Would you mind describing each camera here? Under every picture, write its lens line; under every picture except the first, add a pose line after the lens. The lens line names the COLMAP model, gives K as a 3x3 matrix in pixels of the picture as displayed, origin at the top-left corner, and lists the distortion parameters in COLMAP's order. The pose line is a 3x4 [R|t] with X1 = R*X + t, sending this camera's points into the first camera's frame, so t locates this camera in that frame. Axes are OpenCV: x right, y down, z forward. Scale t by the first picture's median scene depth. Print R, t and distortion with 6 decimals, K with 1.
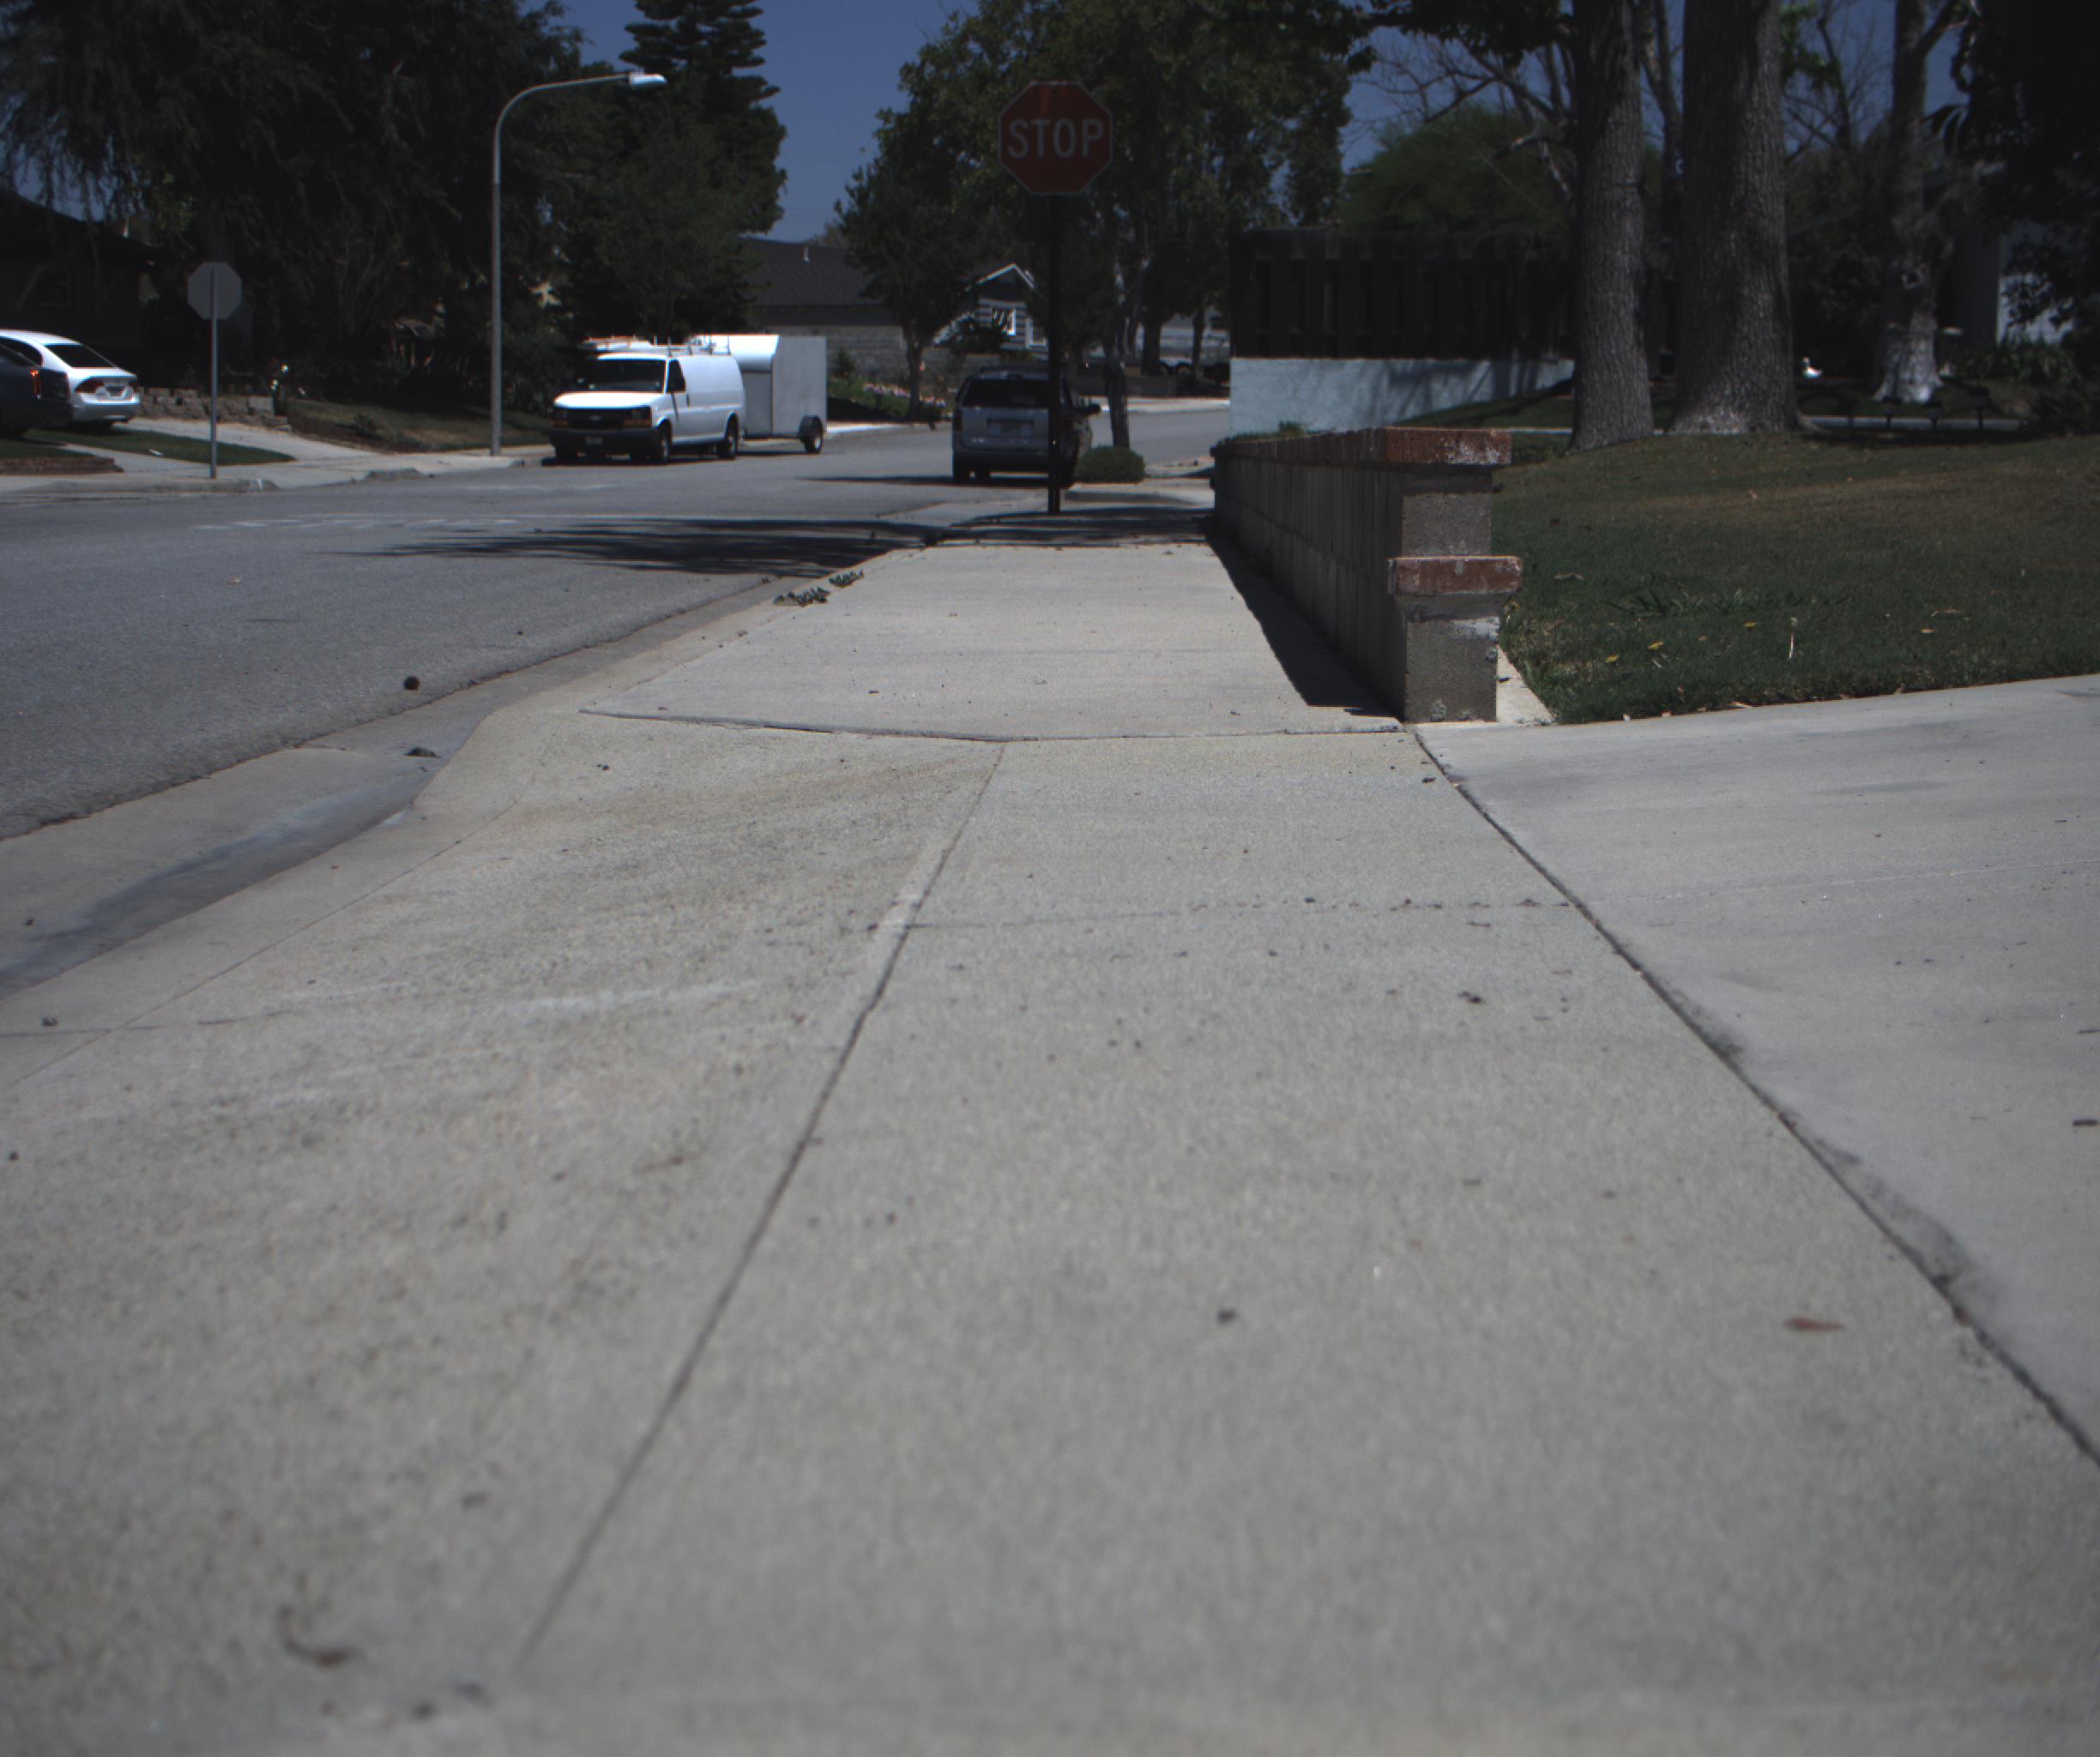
lens RADIAL K [[3955.1, 0, 1024.1], [0, 3955.1, 842.6], [0, 0, 1]] dist [-0.167731, 0.876575]
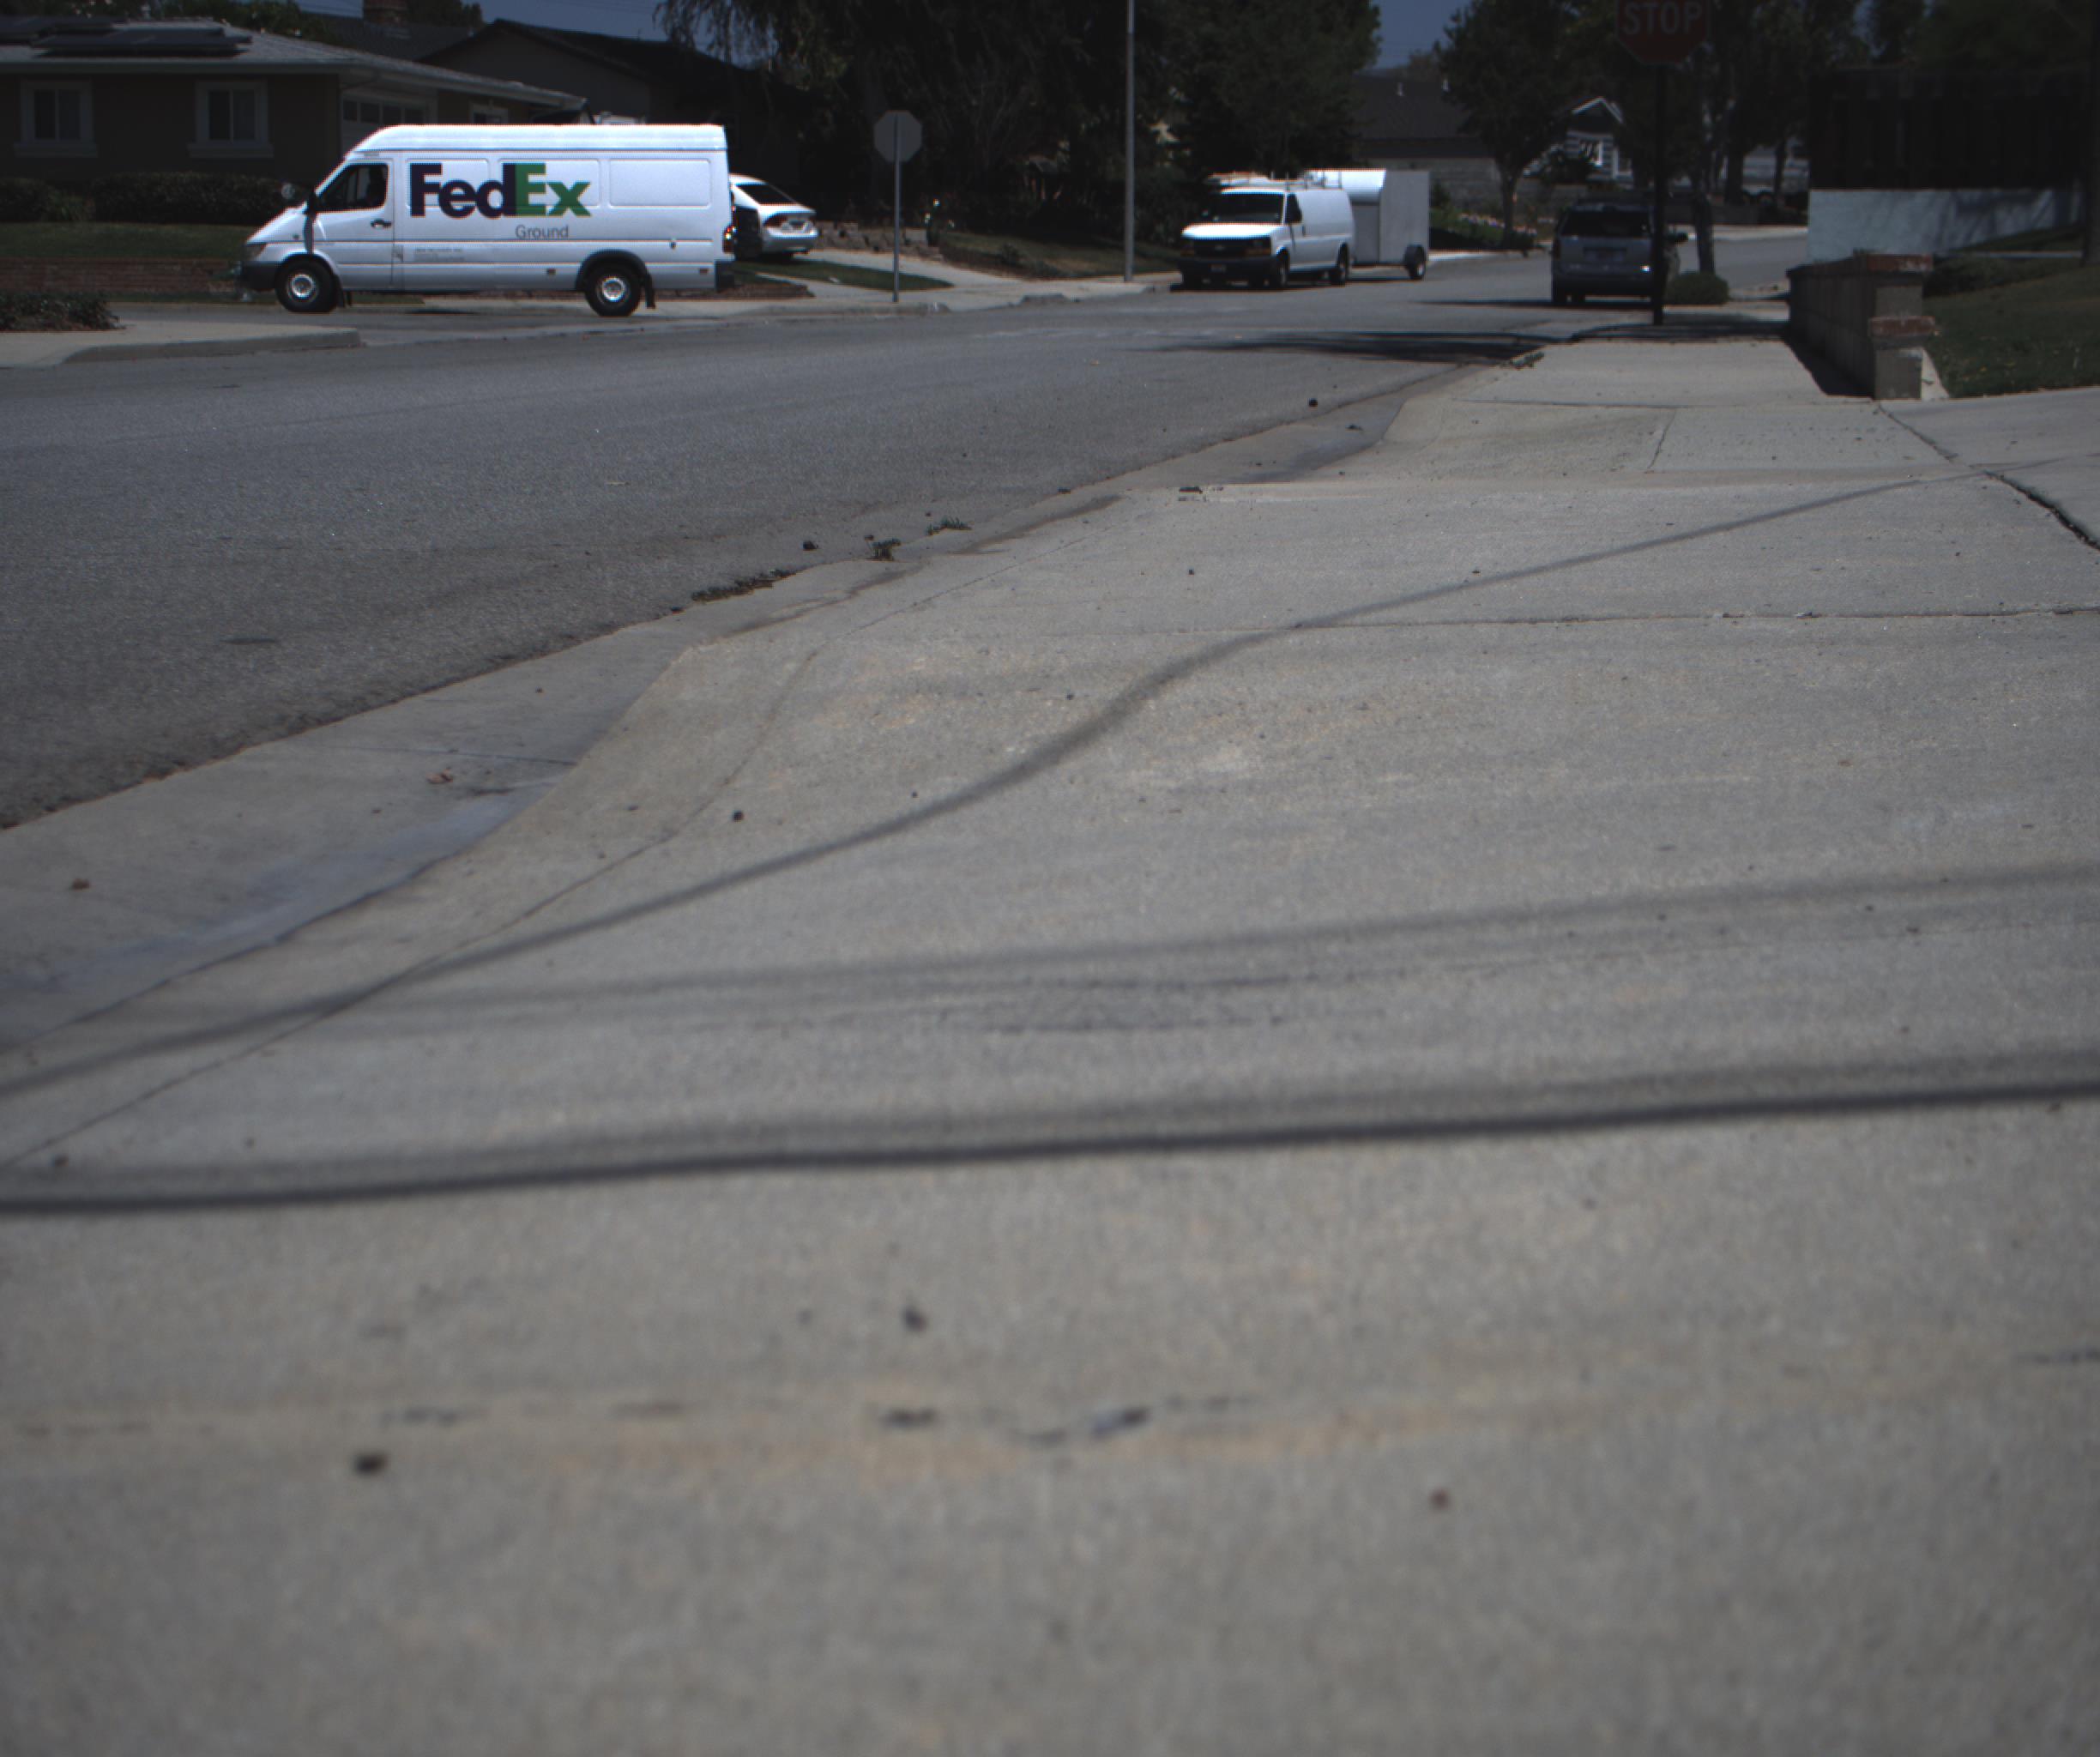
lens RADIAL K [[3955.1, 0, 1024.1], [0, 3955.1, 842.6], [0, 0, 1]] dist [-0.167731, 0.876575]
pose [[0.989607, 0.014052, -0.143111, -0.003846], [-0.007894, 0.999022, 0.043502, 0.009888], [0.143582, -0.041920, 0.988750, -0.093648]]
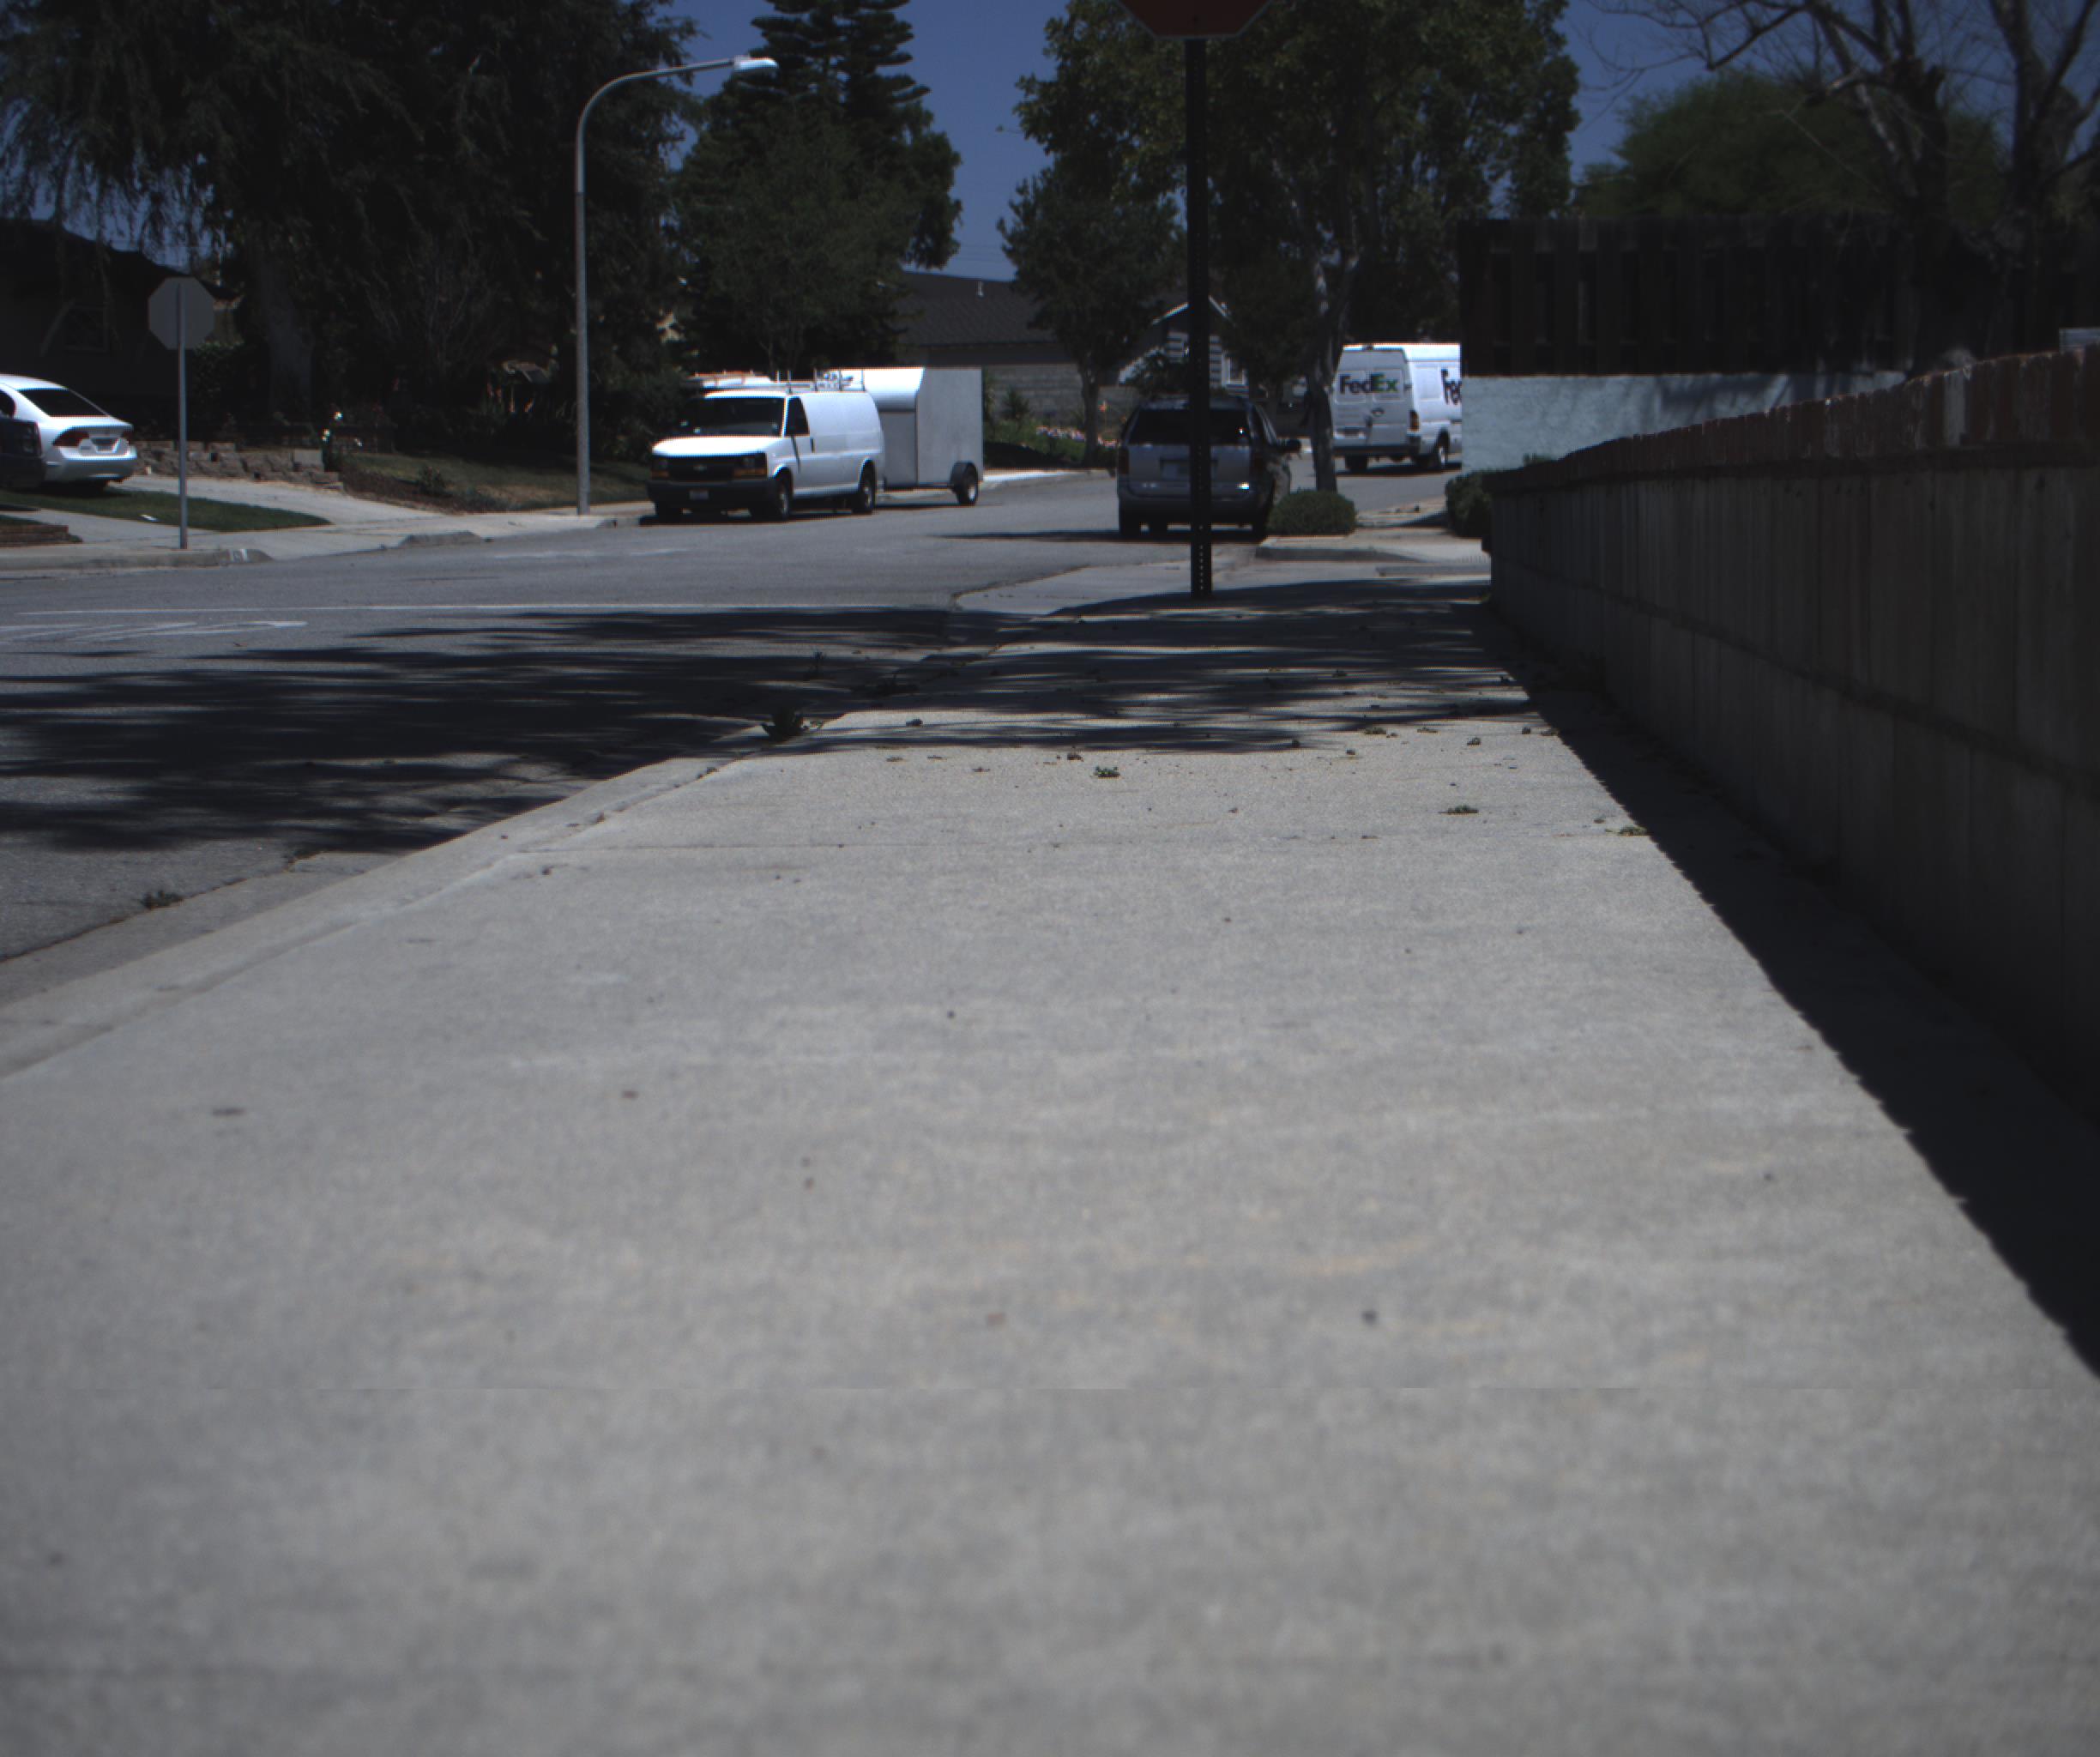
lens RADIAL K [[3955.1, 0, 1024.1], [0, 3955.1, 842.6], [0, 0, 1]] dist [-0.167731, 0.876575]
pose [[0.998458, -0.013034, -0.053952, 0.004618], [0.012328, 0.999834, -0.013387, -0.015359], [0.054118, 0.012701, 0.998454, 0.161905]]
